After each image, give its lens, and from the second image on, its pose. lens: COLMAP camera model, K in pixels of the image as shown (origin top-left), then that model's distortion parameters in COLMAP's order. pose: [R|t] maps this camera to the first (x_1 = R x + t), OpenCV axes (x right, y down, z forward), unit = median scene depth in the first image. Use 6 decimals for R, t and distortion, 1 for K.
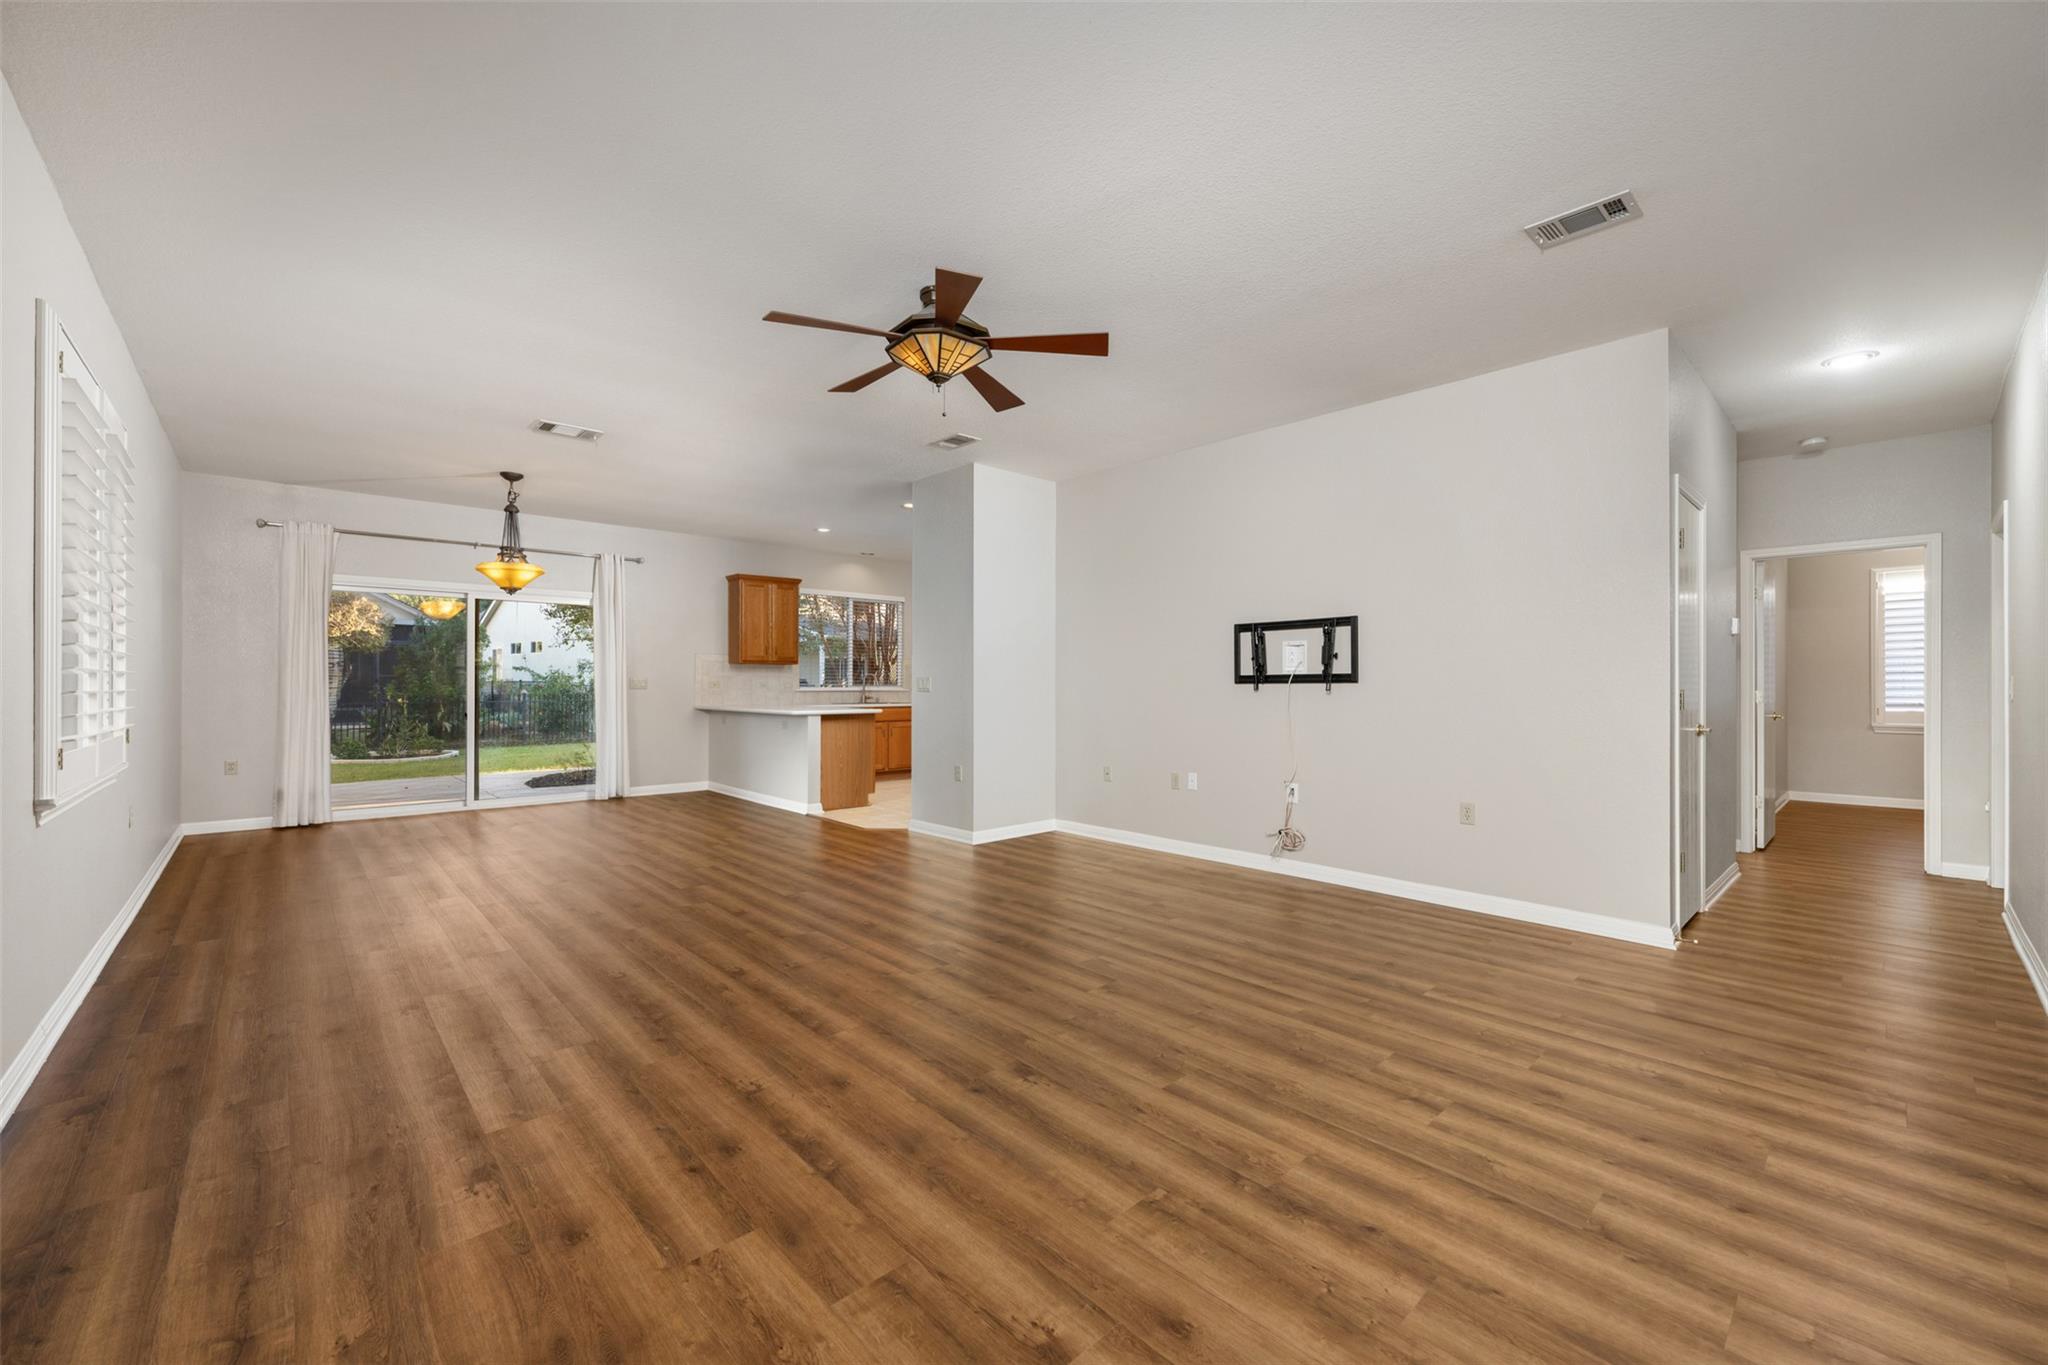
lens RADIAL K [[810.6, 0, 1019.5], [0, 810.6, 682.2], [0, 0, 1]] dist [-0.000948, -0.000111]
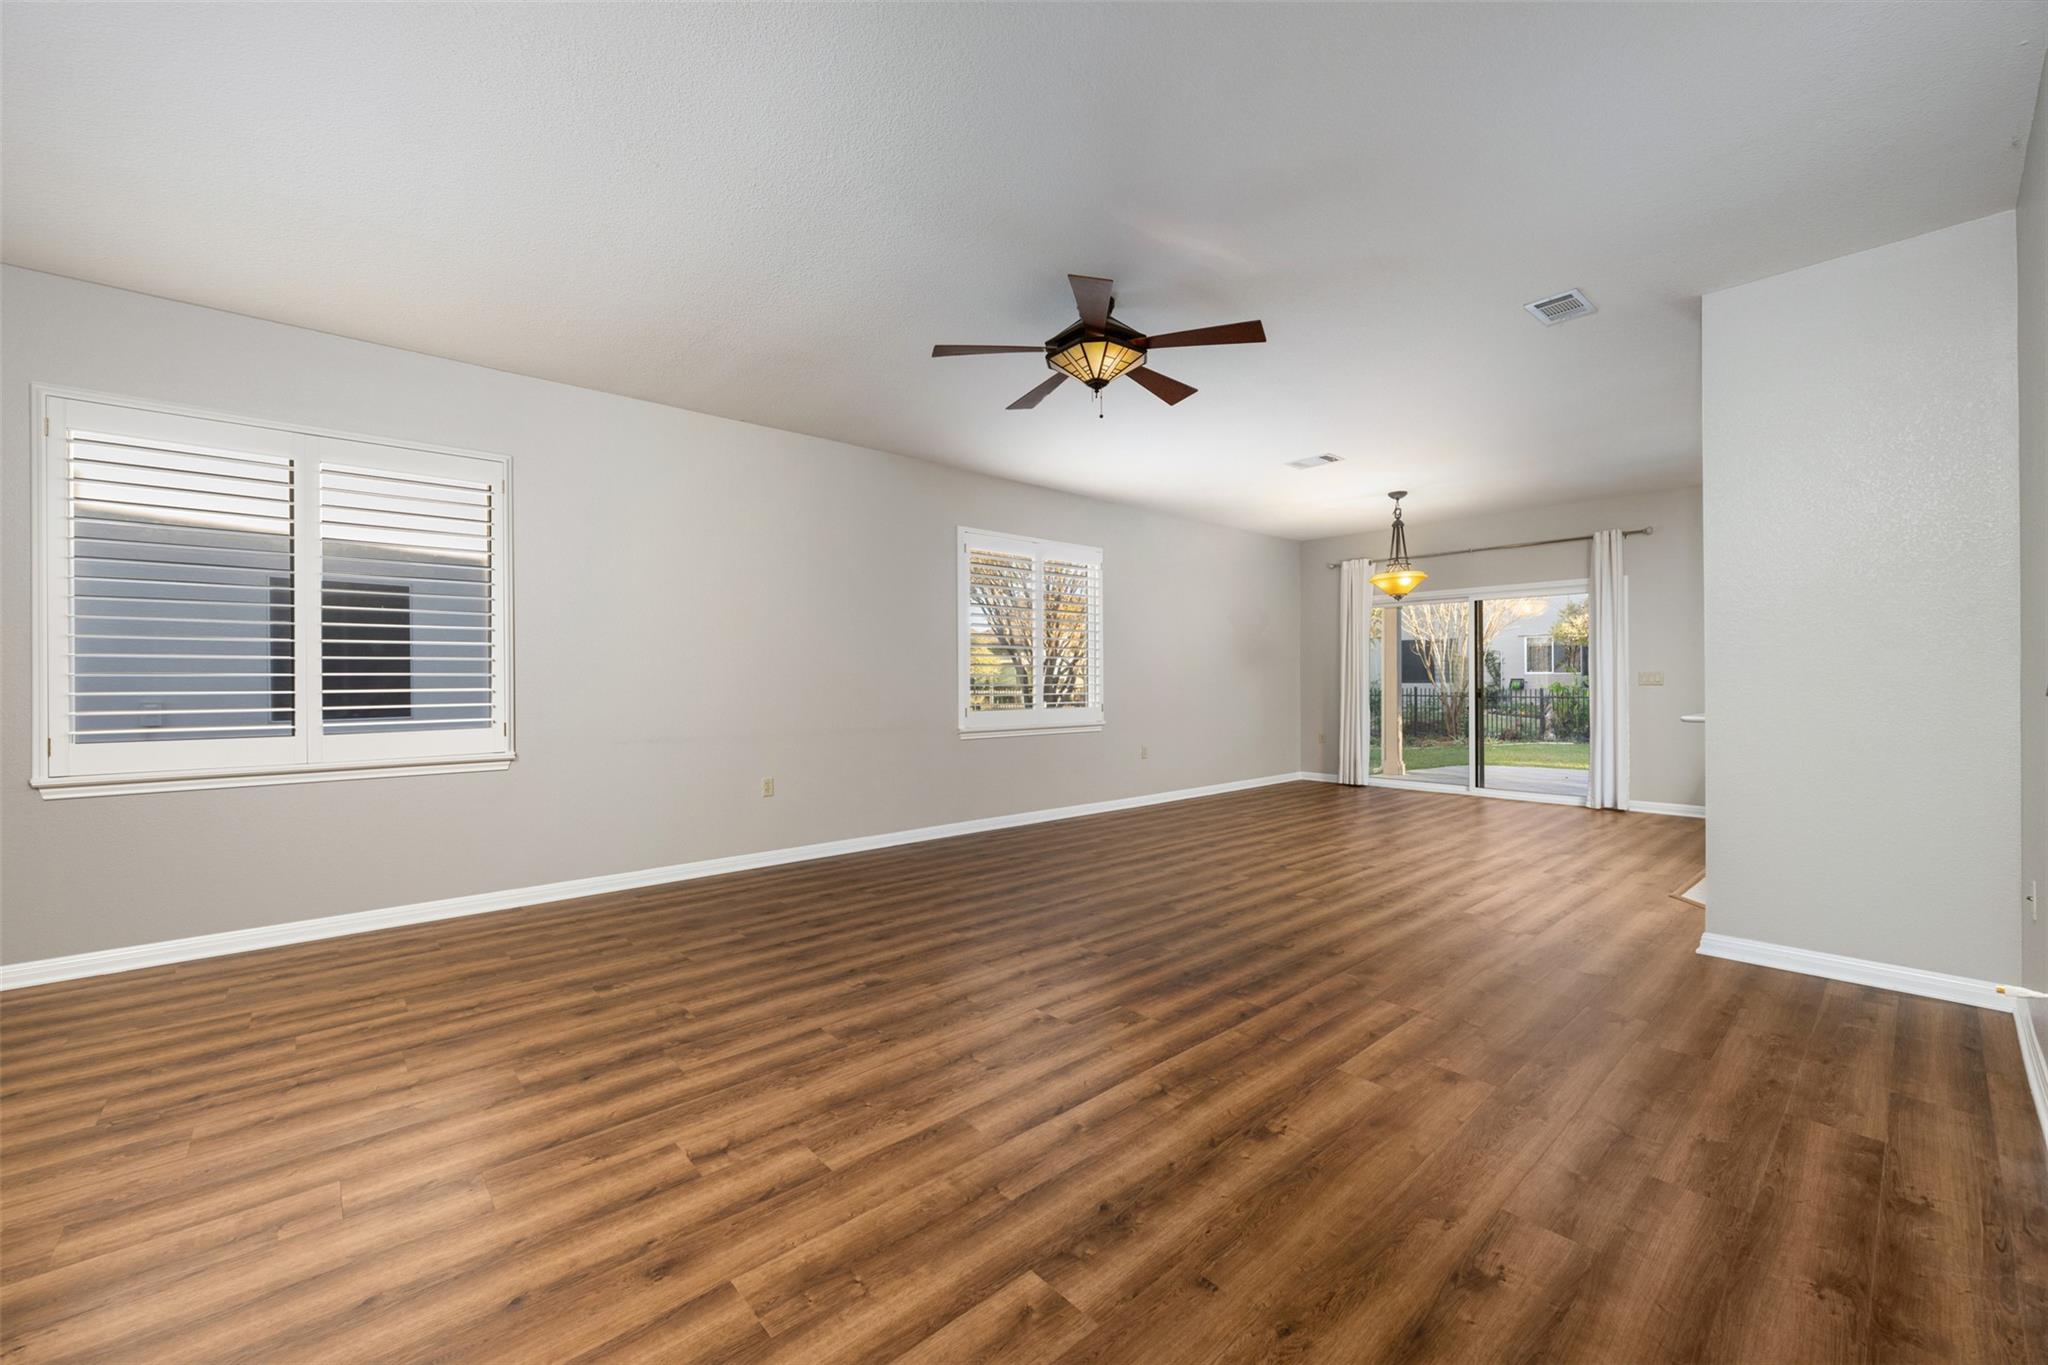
lens RADIAL K [[808.5, 0, 1019.9], [0, 808.5, 677.8], [0, 0, 1]] dist [-0.000820, 0.000034]
pose [[-0.018735, -0.005299, -0.999810, 0.990597], [0.006051, 0.999967, -0.005413, 0.005405], [0.999806, -0.006151, -0.018702, 0.974650]]
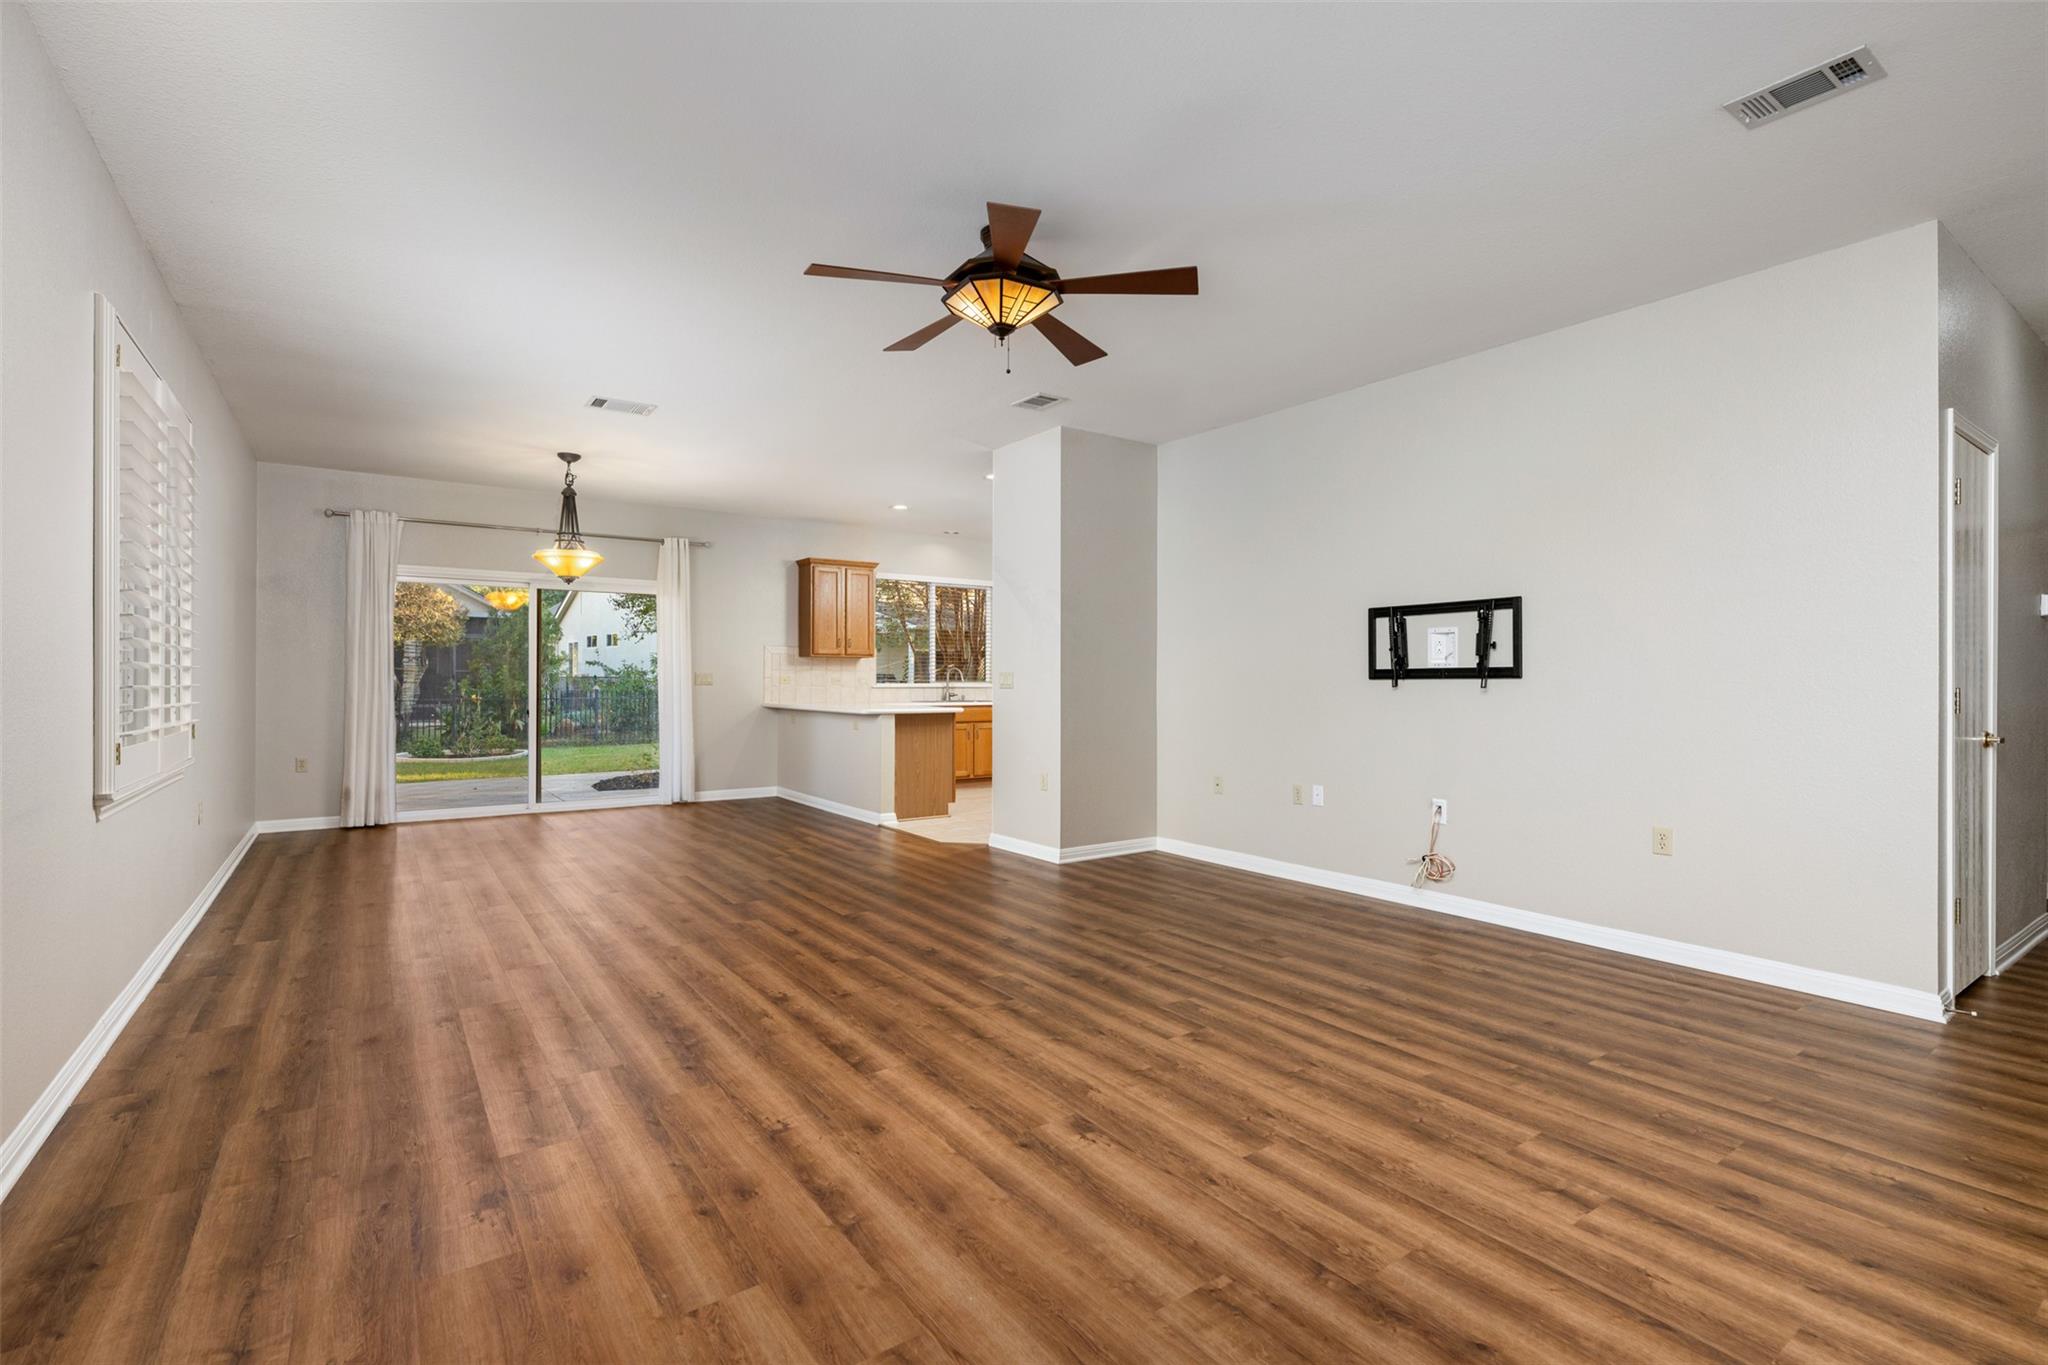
lens RADIAL K [[928.2, 0, 1019.2], [0, 928.2, 680.3], [0, 0, 1]] dist [-0.000256, -0.000327]
pose [[0.991724, 0.000803, -0.128387, 0.050947], [-0.000482, 0.999997, 0.002534, 0.000829], [0.128389, -0.002451, 0.991721, 0.008060]]
